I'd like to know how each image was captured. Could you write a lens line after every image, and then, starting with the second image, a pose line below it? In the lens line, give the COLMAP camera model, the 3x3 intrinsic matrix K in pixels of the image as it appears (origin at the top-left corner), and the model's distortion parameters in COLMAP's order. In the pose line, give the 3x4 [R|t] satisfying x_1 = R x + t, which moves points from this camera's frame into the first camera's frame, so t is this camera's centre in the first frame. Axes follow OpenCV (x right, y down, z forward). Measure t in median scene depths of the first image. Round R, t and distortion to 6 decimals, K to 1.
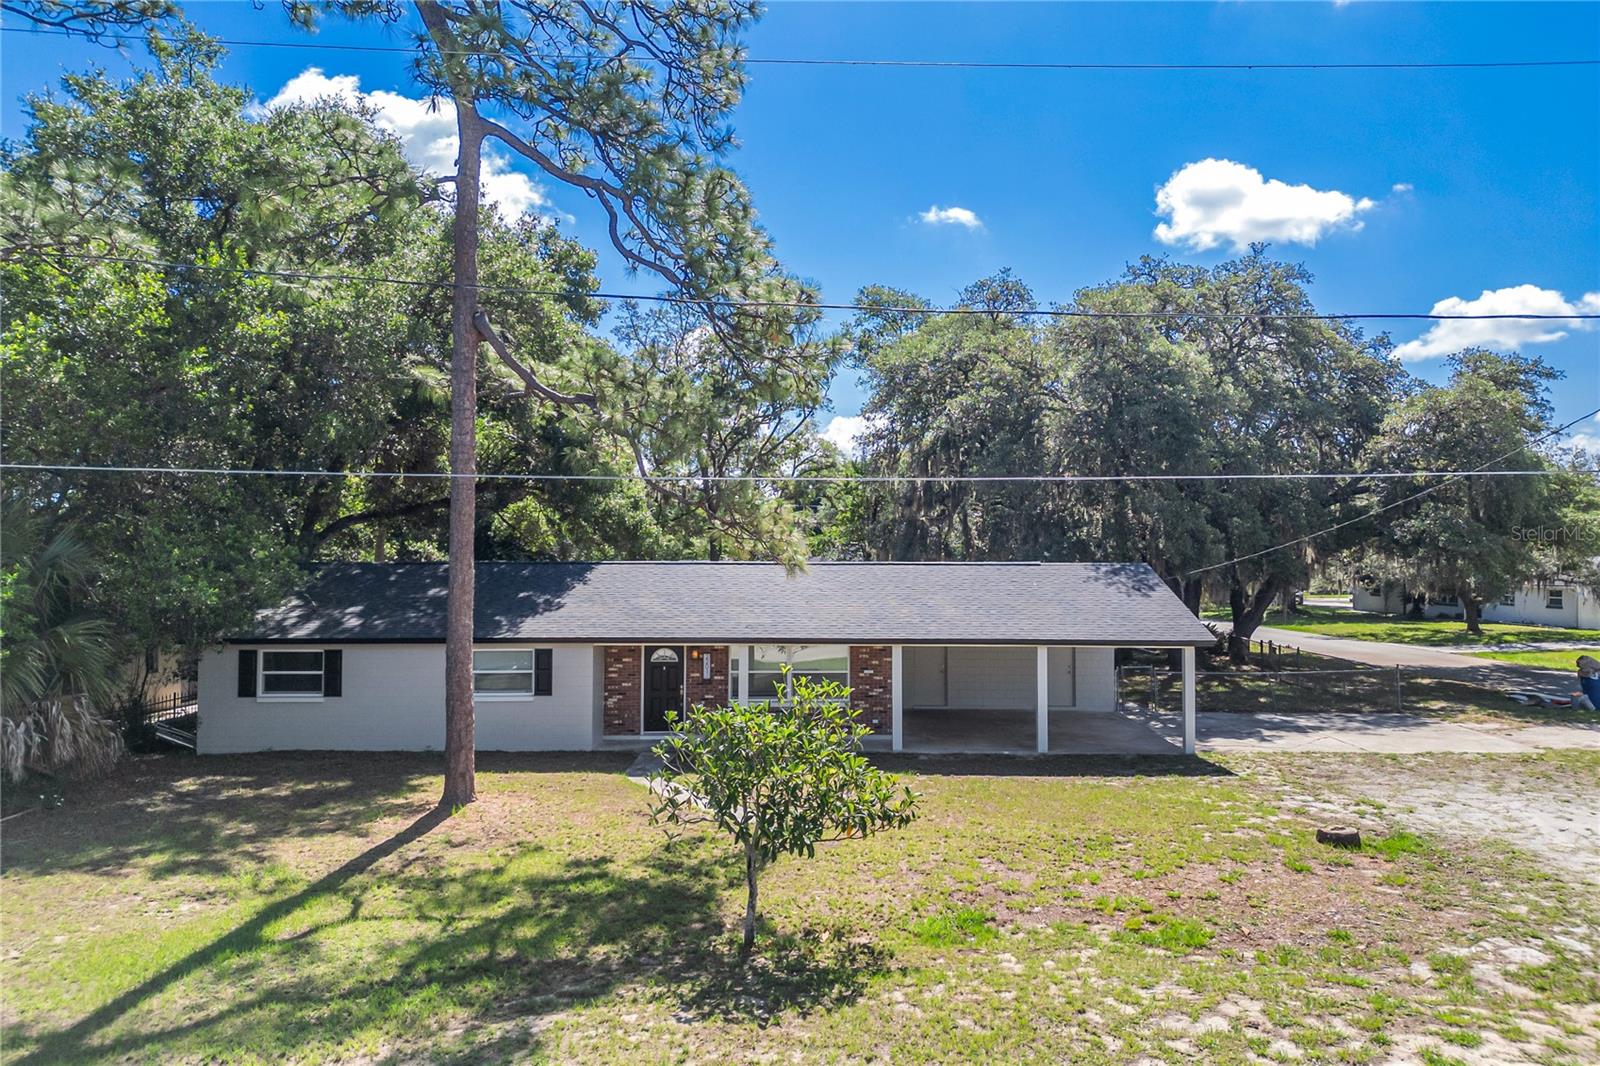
lens RADIAL K [[1139.2, 0, 800.0], [0, 1139.2, 533.0], [0, 0, 1]] dist [0.003342, 0.000260]
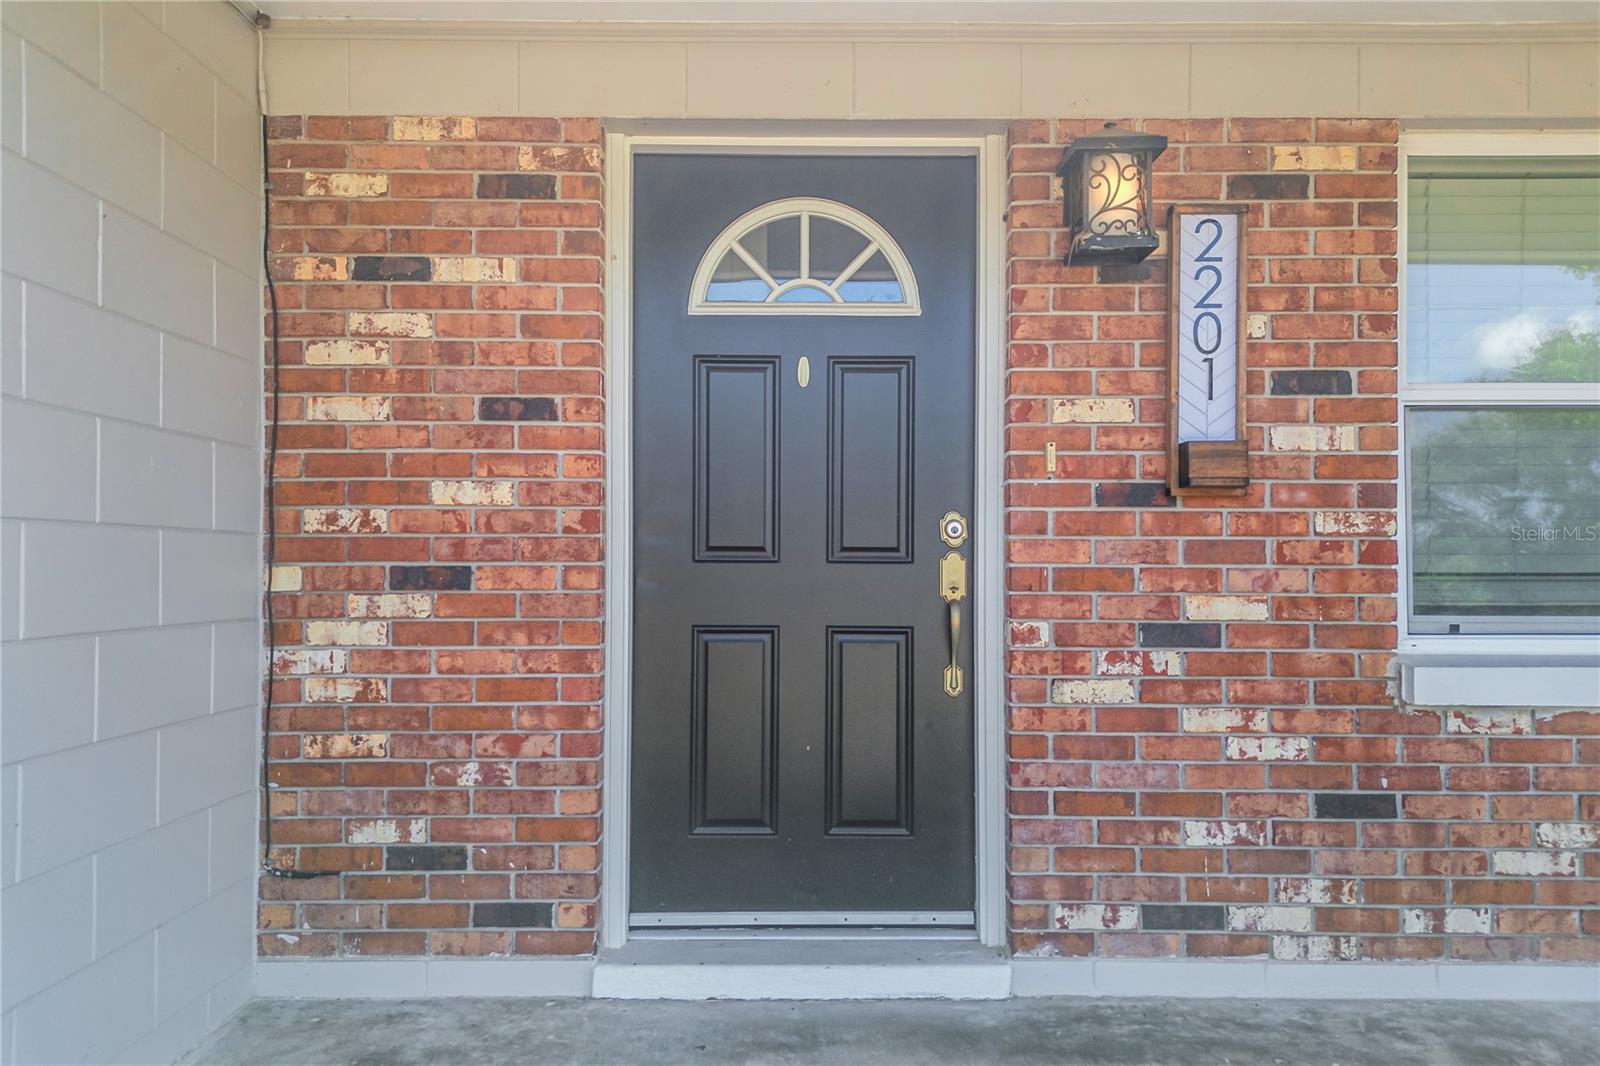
lens RADIAL K [[1139.2, 0, 800.0], [0, 1139.2, 533.0], [0, 0, 1]] dist [0.003342, 0.000260]
pose [[0.999744, 0.000810, -0.022601, -0.118108], [-0.000191, 0.999625, 0.027368, 0.133640], [0.022615, -0.027357, 0.999370, 0.890968]]
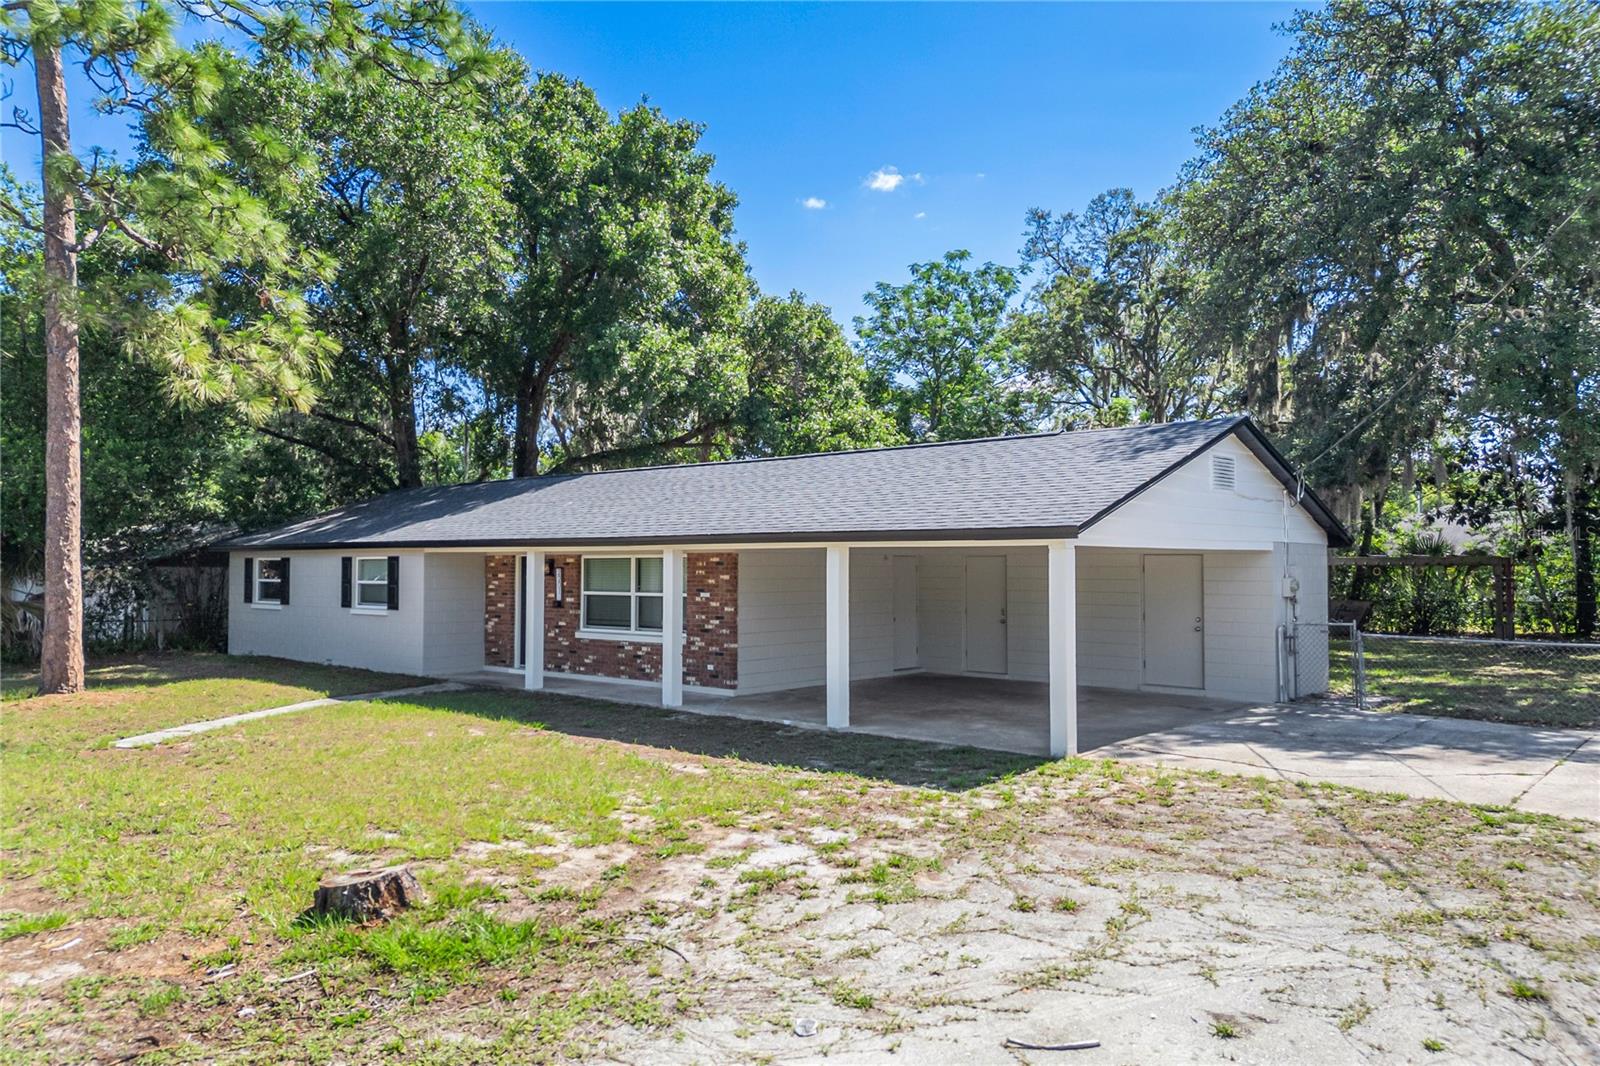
lens RADIAL K [[1139.2, 0, 800.0], [0, 1139.2, 533.0], [0, 0, 1]] dist [0.003342, 0.000260]
pose [[0.734772, -0.023154, -0.677919, 0.567183], [0.021296, 0.999712, -0.011063, 0.094416], [0.677980, -0.006308, 0.735053, 0.540511]]
